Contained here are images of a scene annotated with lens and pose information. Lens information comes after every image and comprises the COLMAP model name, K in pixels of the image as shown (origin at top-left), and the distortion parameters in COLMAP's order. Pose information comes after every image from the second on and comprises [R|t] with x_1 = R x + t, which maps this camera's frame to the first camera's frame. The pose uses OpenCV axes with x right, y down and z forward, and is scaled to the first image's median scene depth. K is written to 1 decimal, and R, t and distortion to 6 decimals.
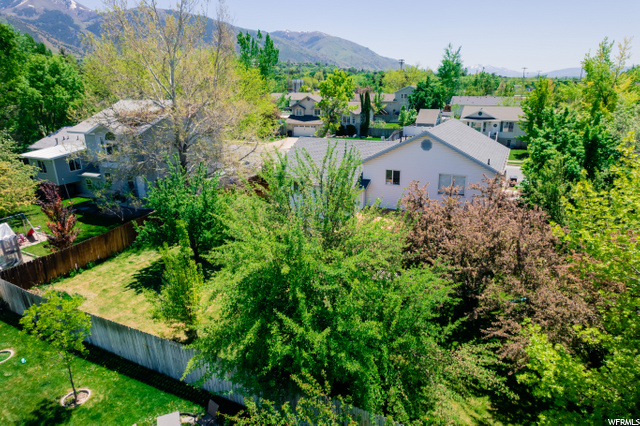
lens RADIAL K [[409.8, 0, 319.6], [0, 409.8, 213.8], [0, 0, 1]] dist [-0.057456, 0.036929]
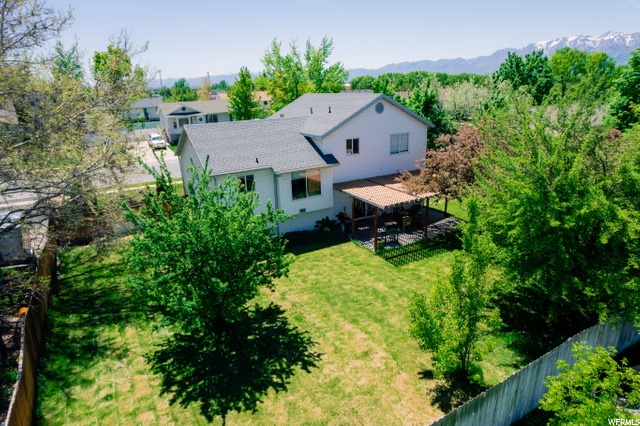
lens RADIAL K [[409.8, 0, 319.9], [0, 409.8, 212.1], [0, 0, 1]] dist [-0.057456, 0.036929]
pose [[0.541507, -0.248838, 0.803026, -0.662037], [0.276908, 0.954682, 0.109105, -0.068168], [-0.793784, 0.163283, 0.585872, 0.527194]]
